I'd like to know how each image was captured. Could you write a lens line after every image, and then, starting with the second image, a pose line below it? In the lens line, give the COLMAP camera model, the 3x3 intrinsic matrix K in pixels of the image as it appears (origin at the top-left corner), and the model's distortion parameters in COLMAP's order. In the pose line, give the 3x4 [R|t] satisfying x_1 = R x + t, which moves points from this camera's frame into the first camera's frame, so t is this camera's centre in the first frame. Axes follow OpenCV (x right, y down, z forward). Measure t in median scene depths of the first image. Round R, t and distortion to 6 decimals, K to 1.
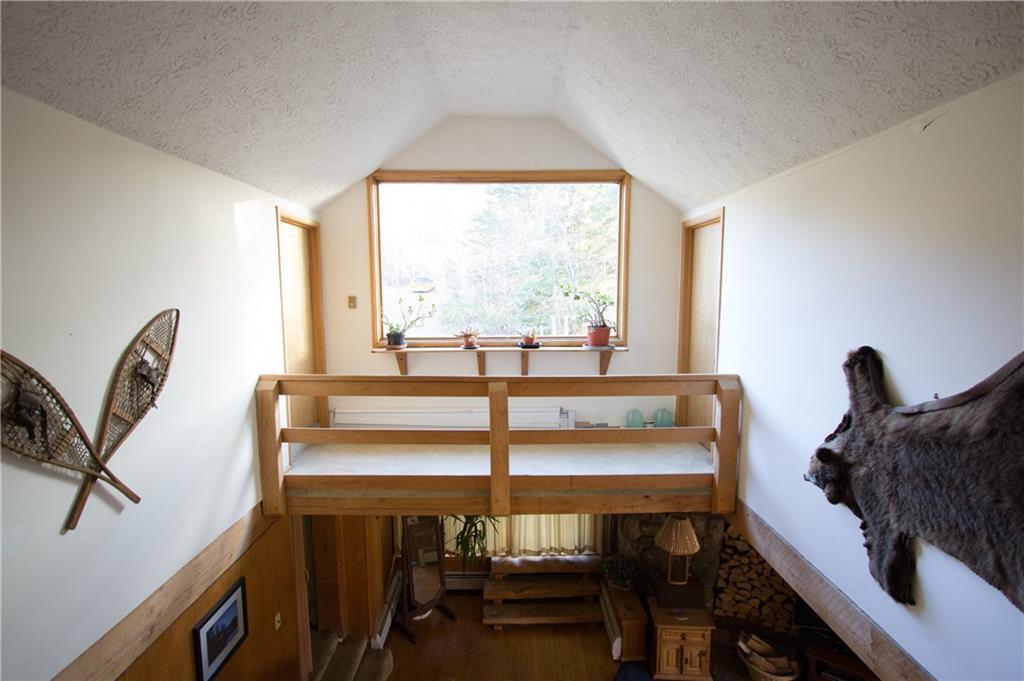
lens RADIAL K [[489.2, 0, 513.2], [0, 489.2, 345.2], [0, 0, 1]] dist [-0.010658, -0.000110]
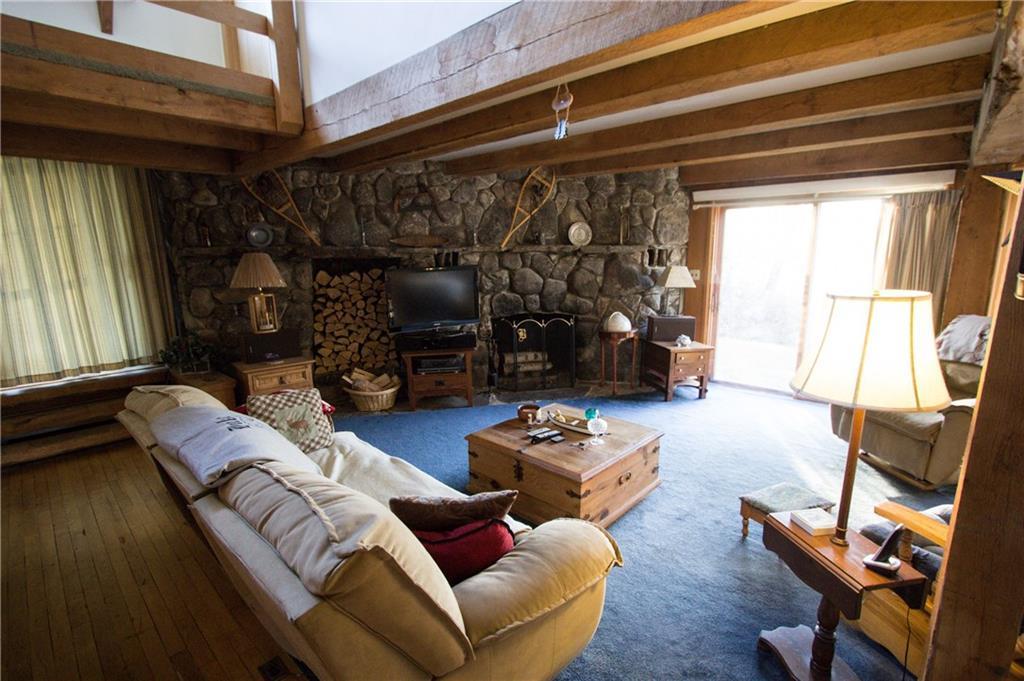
lens RADIAL K [[473.1, 0, 511.3], [0, 473.1, 347.3], [0, 0, 1]] dist [-0.014895, 0.002231]
pose [[0.694139, -0.147766, 0.704511, 0.052030], [0.093140, 0.988914, 0.115649, 0.510068], [-0.713790, -0.014658, 0.700207, 0.120846]]
